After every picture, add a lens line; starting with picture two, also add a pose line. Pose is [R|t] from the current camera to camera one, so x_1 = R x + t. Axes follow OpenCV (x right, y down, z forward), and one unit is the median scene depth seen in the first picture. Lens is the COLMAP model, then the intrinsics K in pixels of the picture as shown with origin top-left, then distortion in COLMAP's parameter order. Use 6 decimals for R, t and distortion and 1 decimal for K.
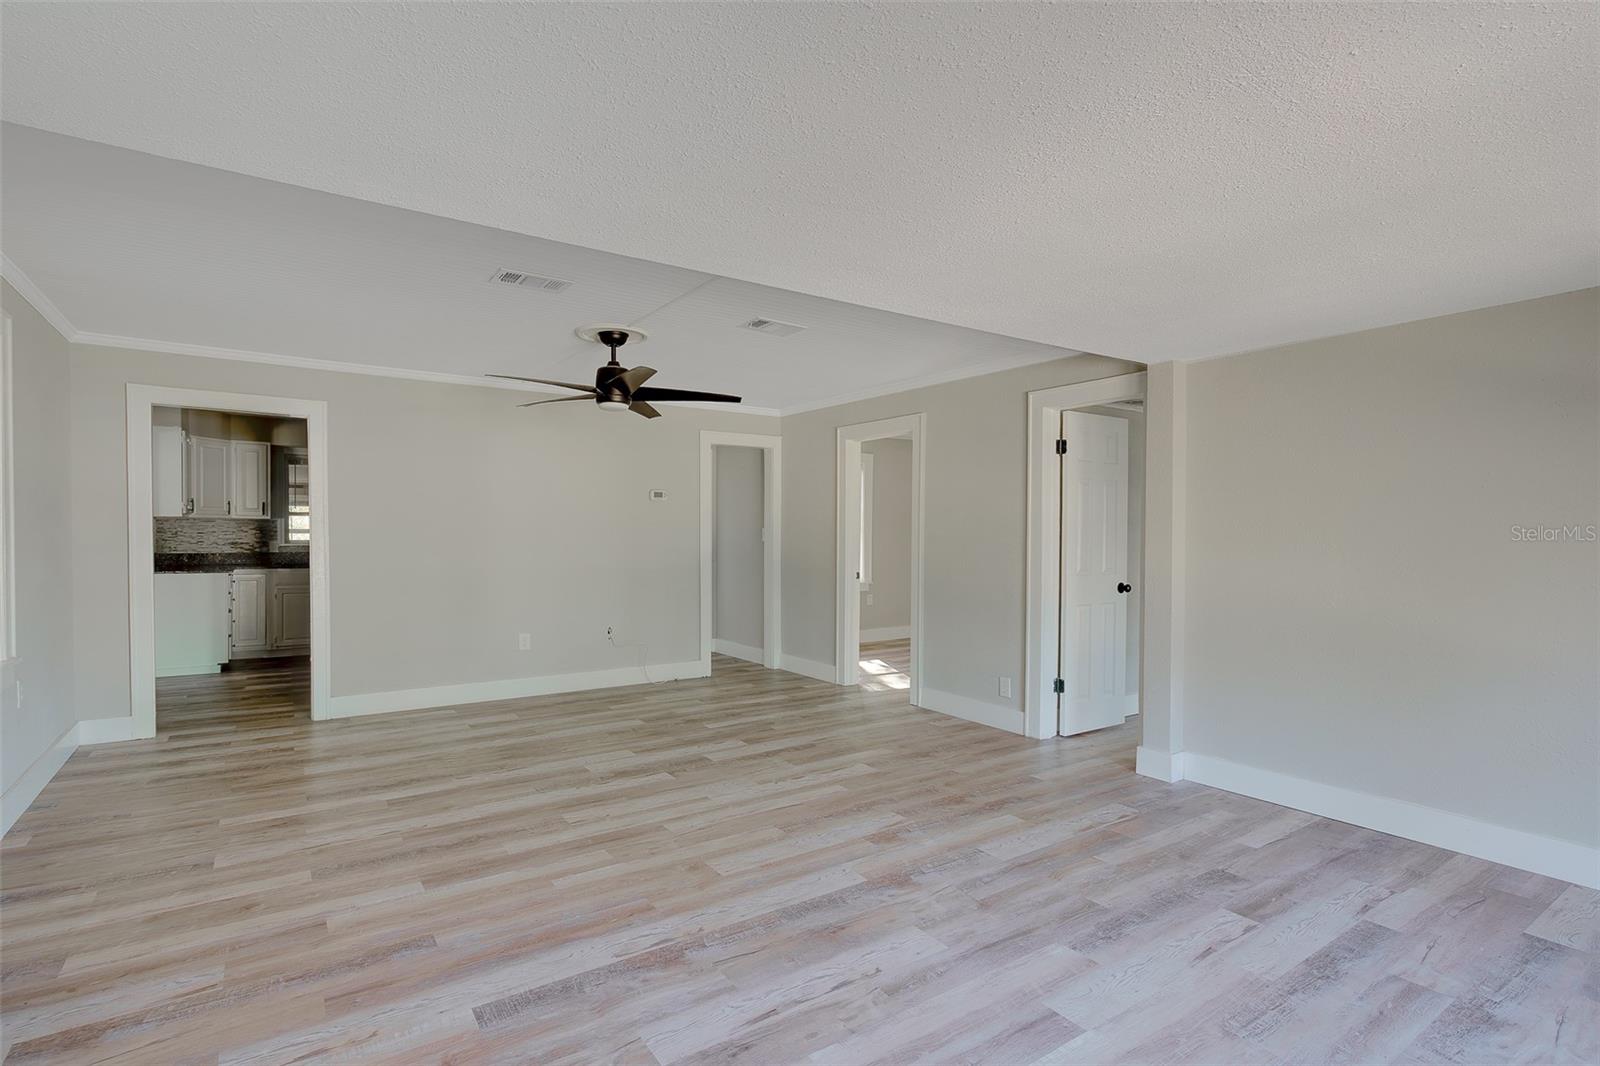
lens RADIAL K [[777.8, 0, 802.2], [0, 777.8, 540.8], [0, 0, 1]] dist [-0.006220, 0.000429]
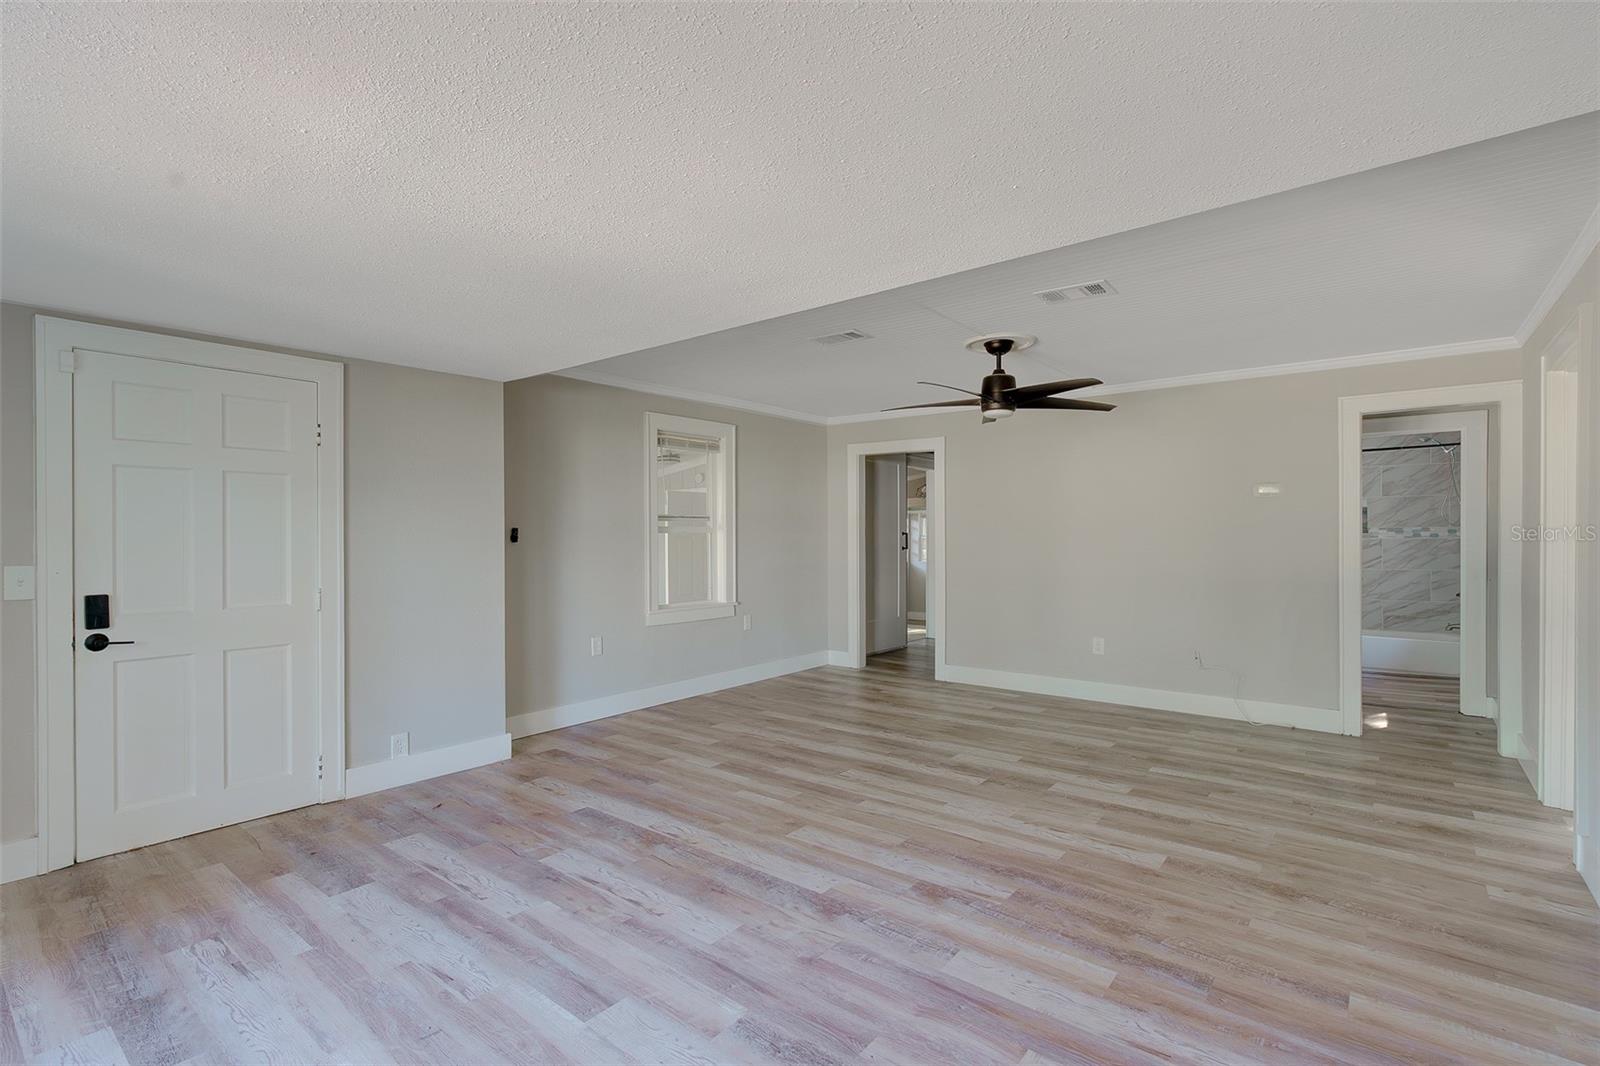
lens RADIAL K [[741.6, 0, 738.2], [0, 741.6, 539.0], [0, 0, 1]] dist [-0.001914, 0.000547]
pose [[0.261276, 0.000302, -0.965264, 0.674340], [-0.008850, 0.999959, -0.002082, -0.002622], [0.965224, 0.009087, 0.261268, 0.462614]]
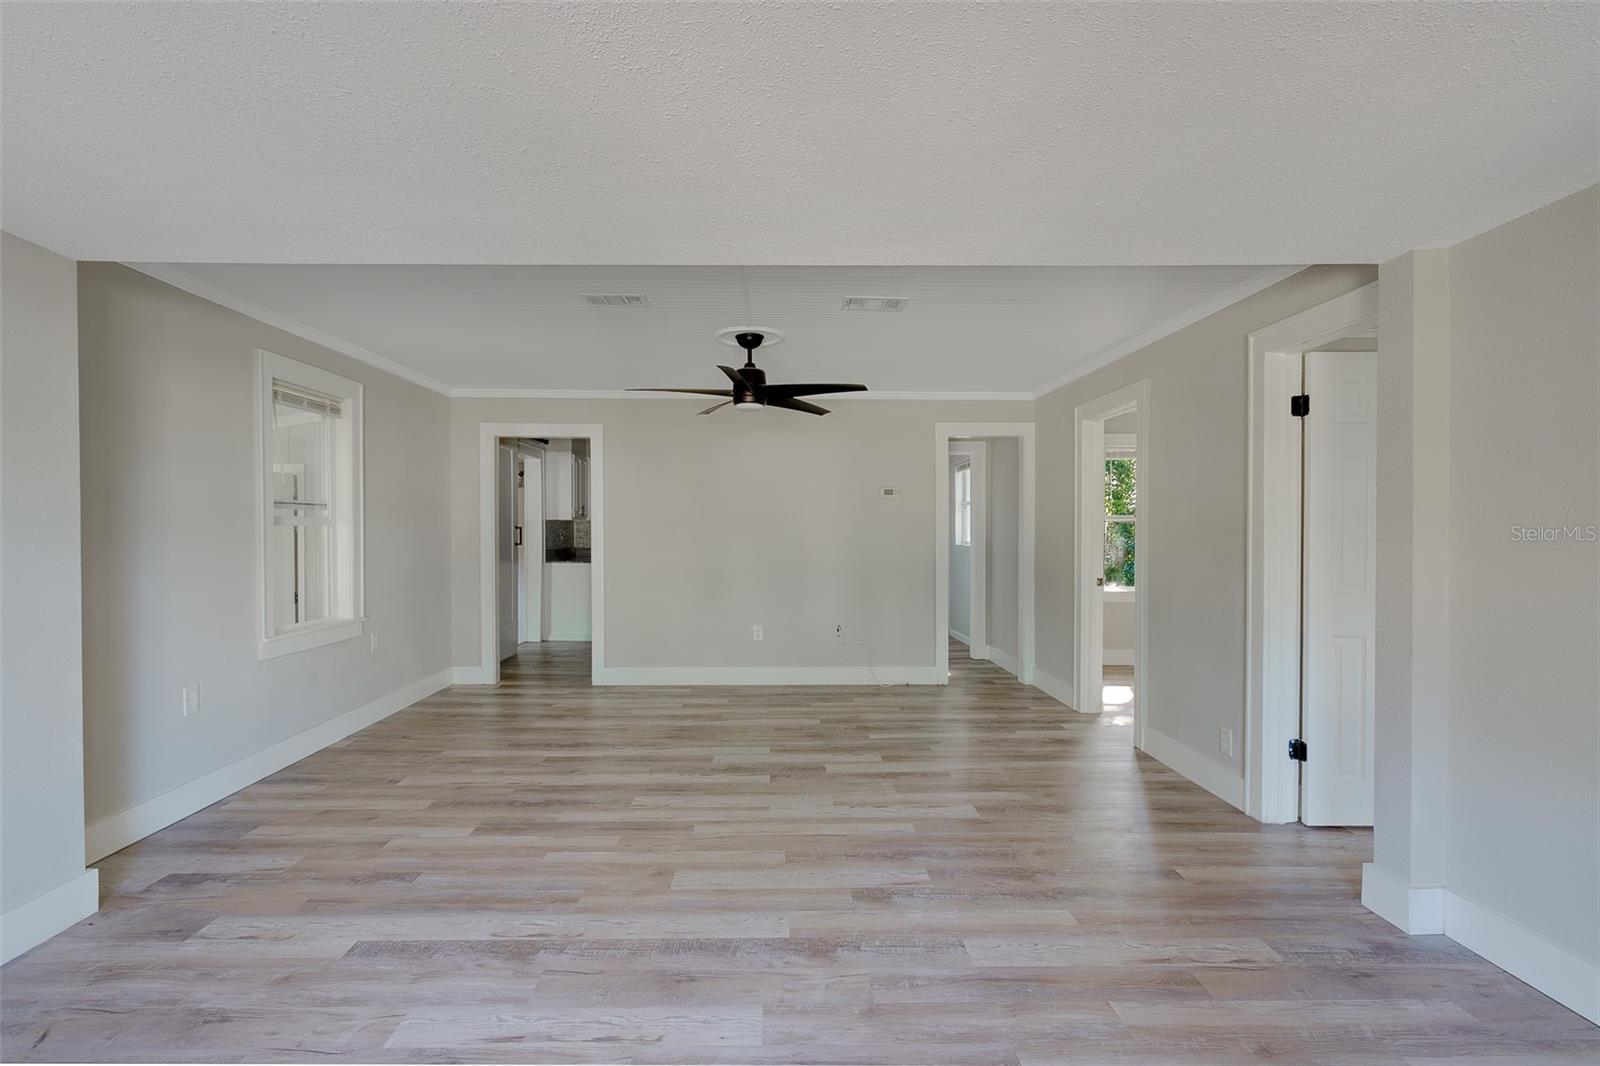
lens RADIAL K [[765.4, 0, 775.6], [0, 765.4, 534.3], [0, 0, 1]] dist [-0.011211, 0.007100]
pose [[0.831366, -0.000004, -0.555725, 0.381126], [-0.003826, 0.999976, -0.005729, -0.000851], [0.555712, 0.006889, 0.831346, 0.206283]]
